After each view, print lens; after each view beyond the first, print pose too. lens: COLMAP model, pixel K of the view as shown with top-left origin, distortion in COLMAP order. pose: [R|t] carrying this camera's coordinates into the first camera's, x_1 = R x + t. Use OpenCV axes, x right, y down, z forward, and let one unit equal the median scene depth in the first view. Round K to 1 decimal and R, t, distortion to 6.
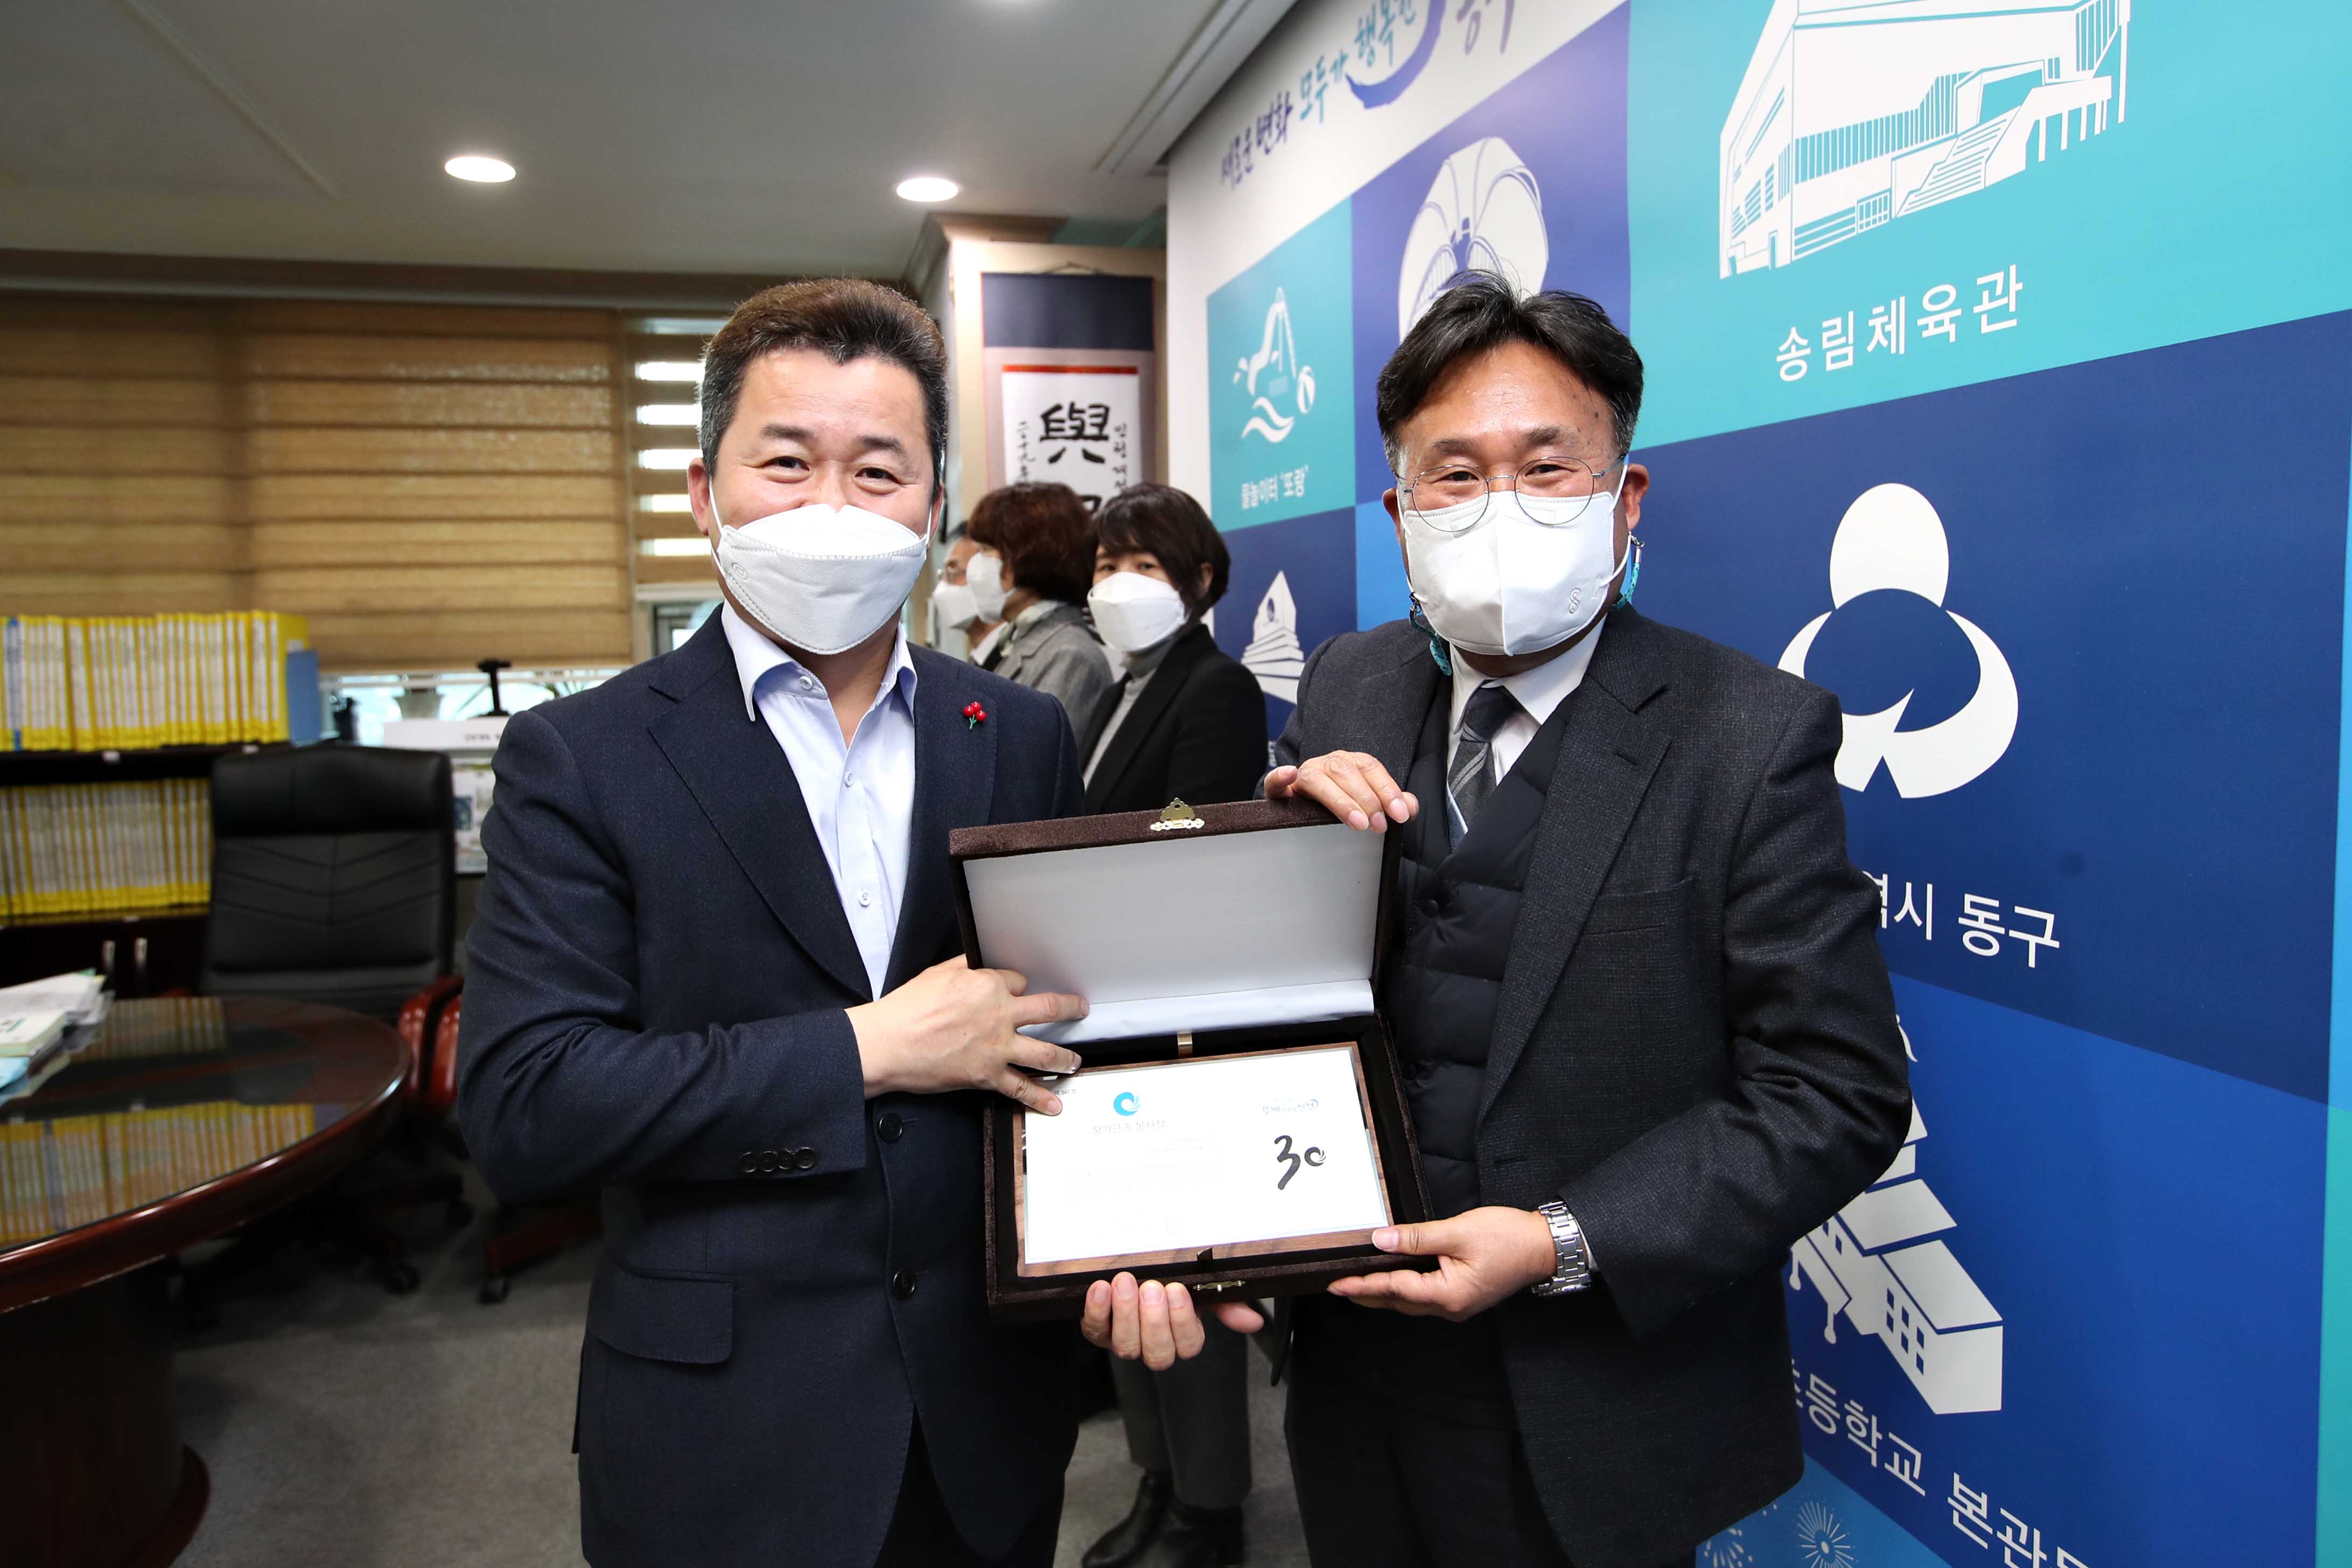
lens RADIAL K [[1342.1, 0, 1174.5], [0, 1342.1, 699.3], [0, 0, 1]] dist [-0.042011, 0.023121]
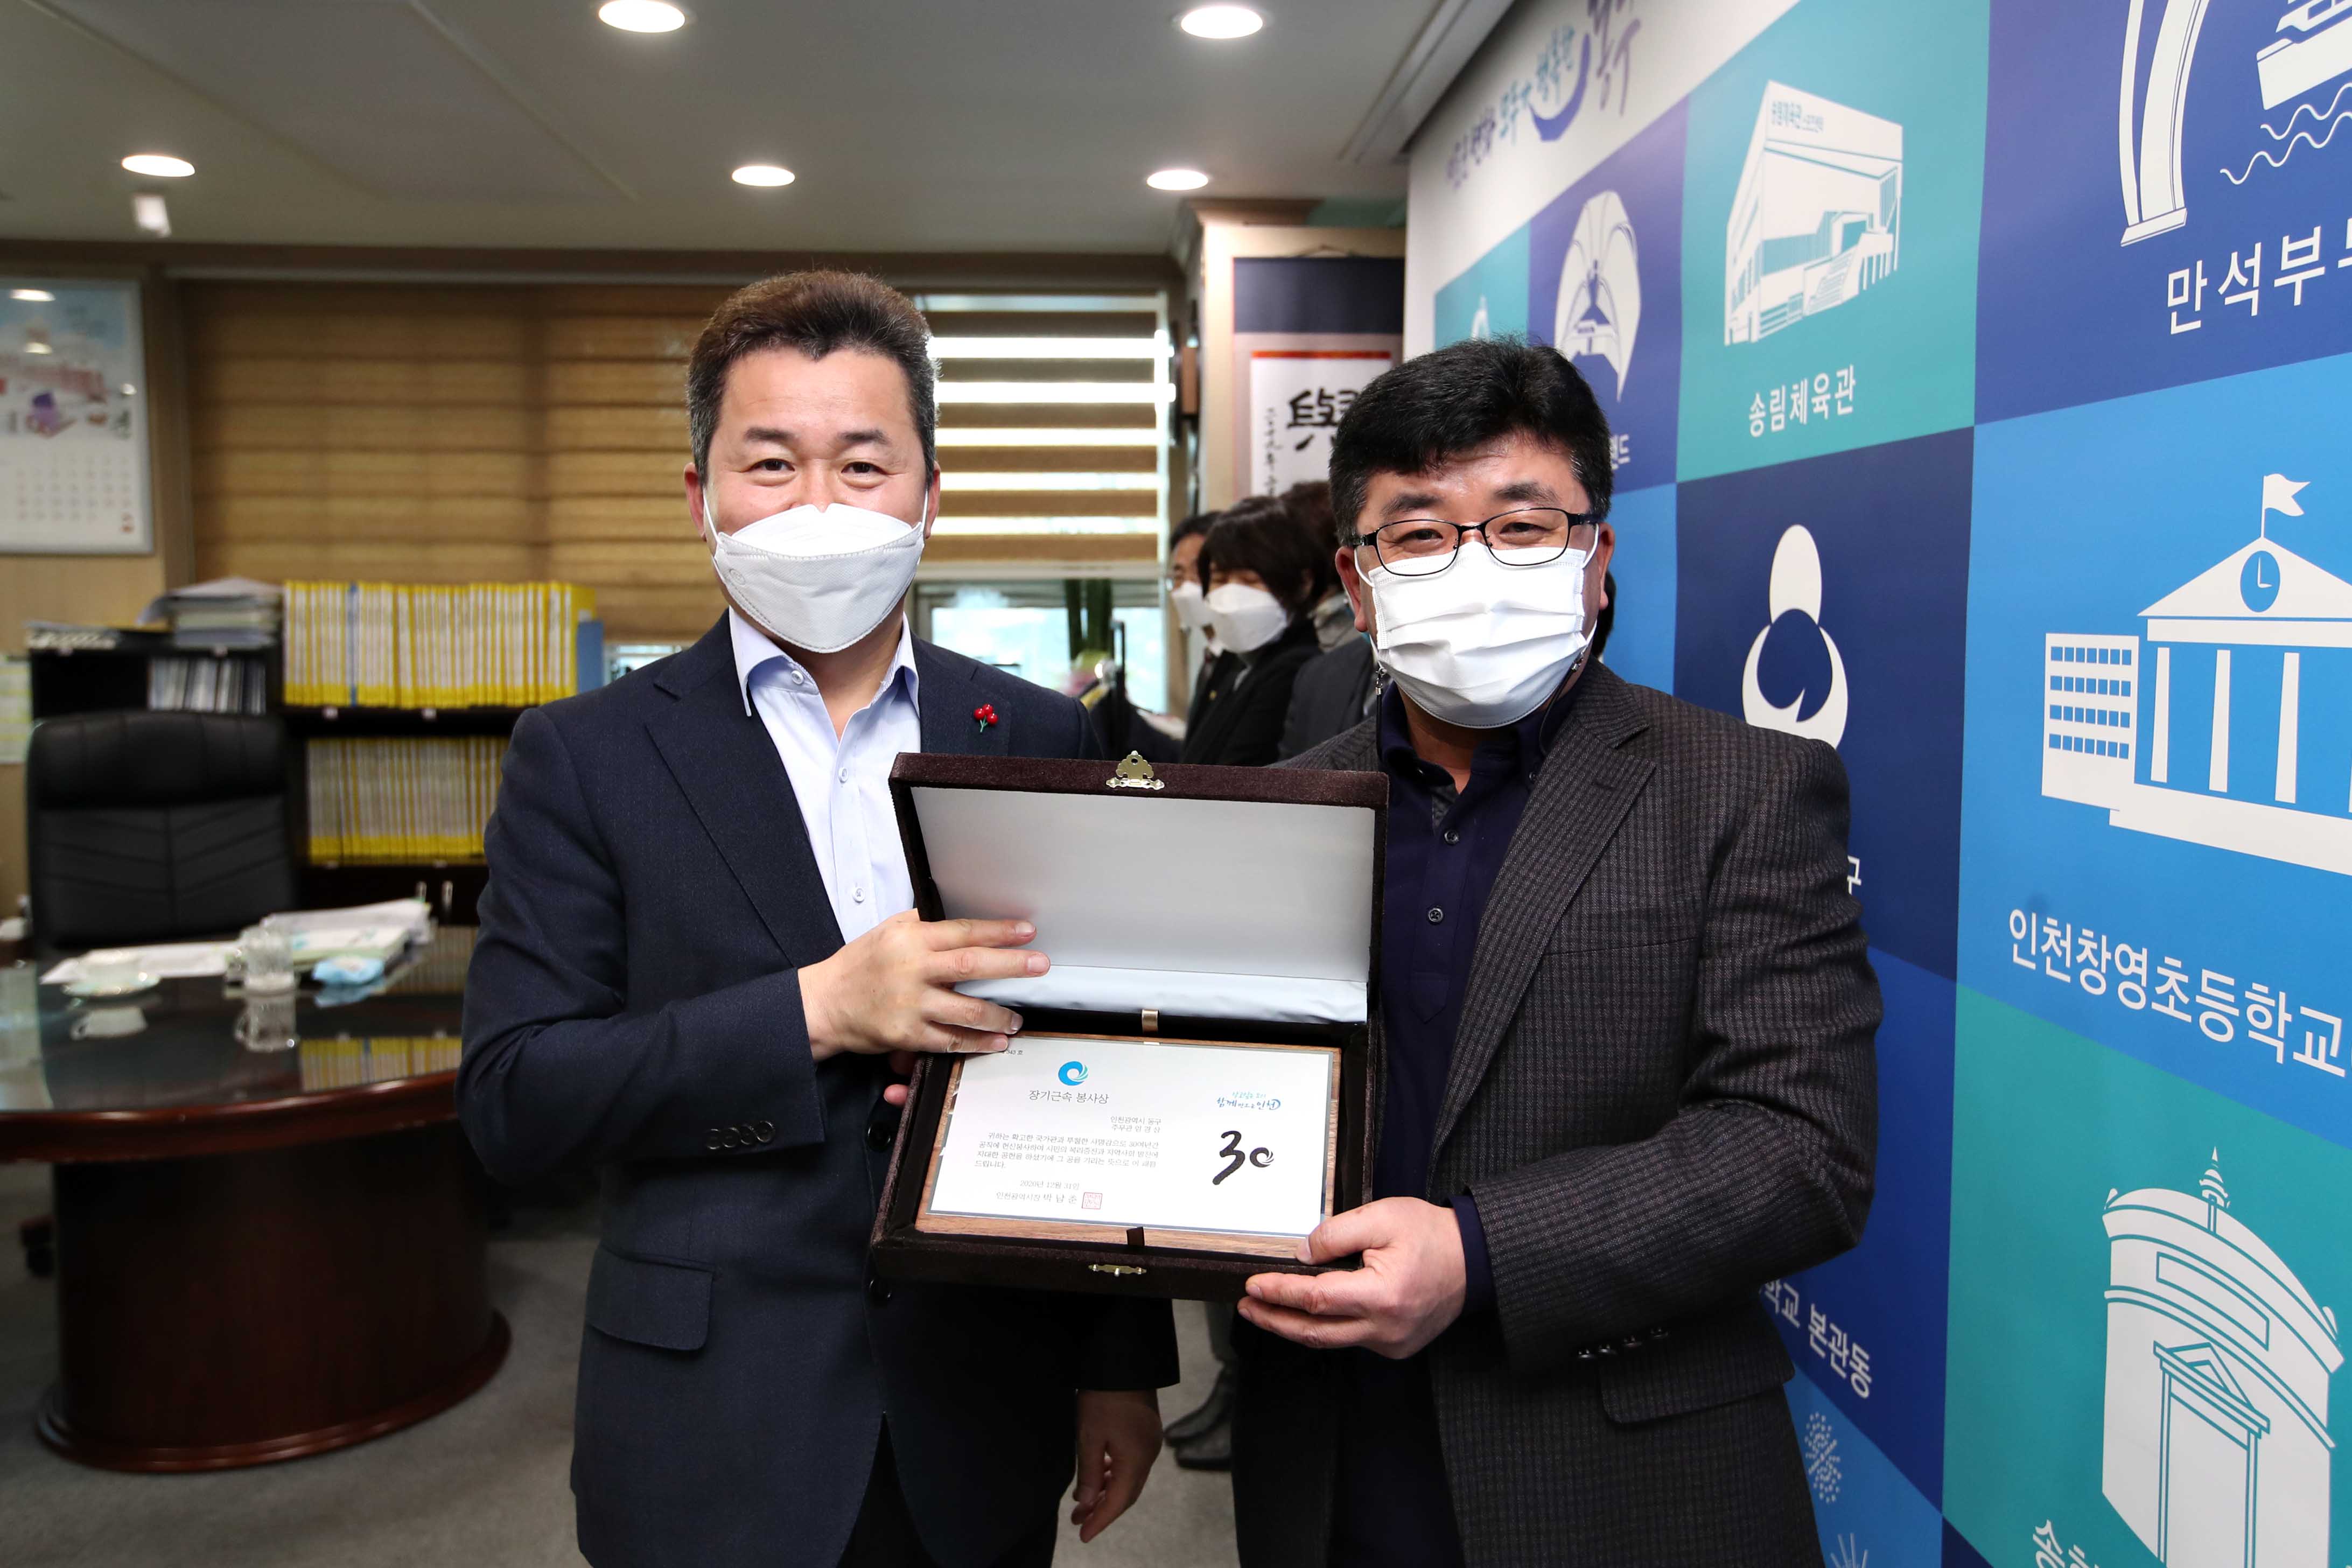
lens RADIAL K [[1555.3, 0, 1225.5], [0, 1555.3, 713.2], [0, 0, 1]] dist [-0.019694, -0.002561]
pose [[0.983184, 0.035908, -0.179052, 0.066918], [-0.034115, 0.999332, 0.013087, 0.003756], [0.179403, -0.006759, 0.983753, -0.134567]]
